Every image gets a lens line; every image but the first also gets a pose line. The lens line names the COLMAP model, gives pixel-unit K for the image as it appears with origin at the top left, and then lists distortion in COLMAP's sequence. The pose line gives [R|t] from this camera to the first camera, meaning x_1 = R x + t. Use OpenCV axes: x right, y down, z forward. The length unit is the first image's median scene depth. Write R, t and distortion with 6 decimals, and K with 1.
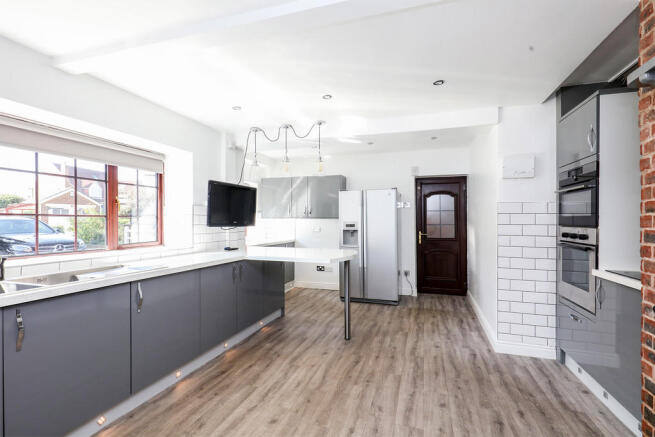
lens RADIAL K [[298.7, 0, 329.0], [0, 298.7, 218.2], [0, 0, 1]] dist [-0.001861, -0.000323]
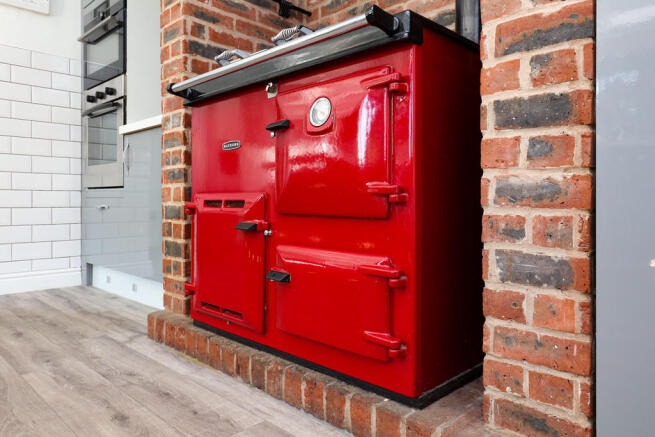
lens RADIAL K [[456.7, 0, 327.2], [0, 456.7, 200.7], [0, 0, 1]] dist [-0.001219, 0.003498]
pose [[0.442048, -0.008208, 0.896954, 0.063120], [-0.000612, 0.999955, 0.009453, 0.280254], [-0.896991, -0.004728, 0.442023, 0.015014]]
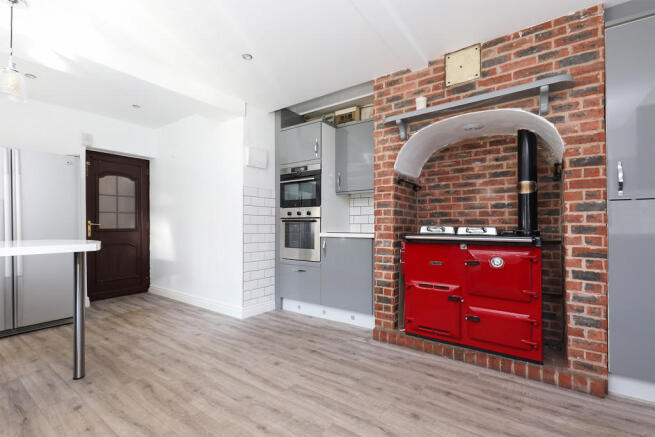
lens RADIAL K [[298.7, 0, 323.8], [0, 298.7, 219.6], [0, 0, 1]] dist [-0.001861, -0.000323]
pose [[0.312536, 0.016827, 0.949757, -0.461942], [-0.005450, 0.999858, -0.015921, 0.102580], [-0.949890, -0.000201, 0.312584, 0.400773]]
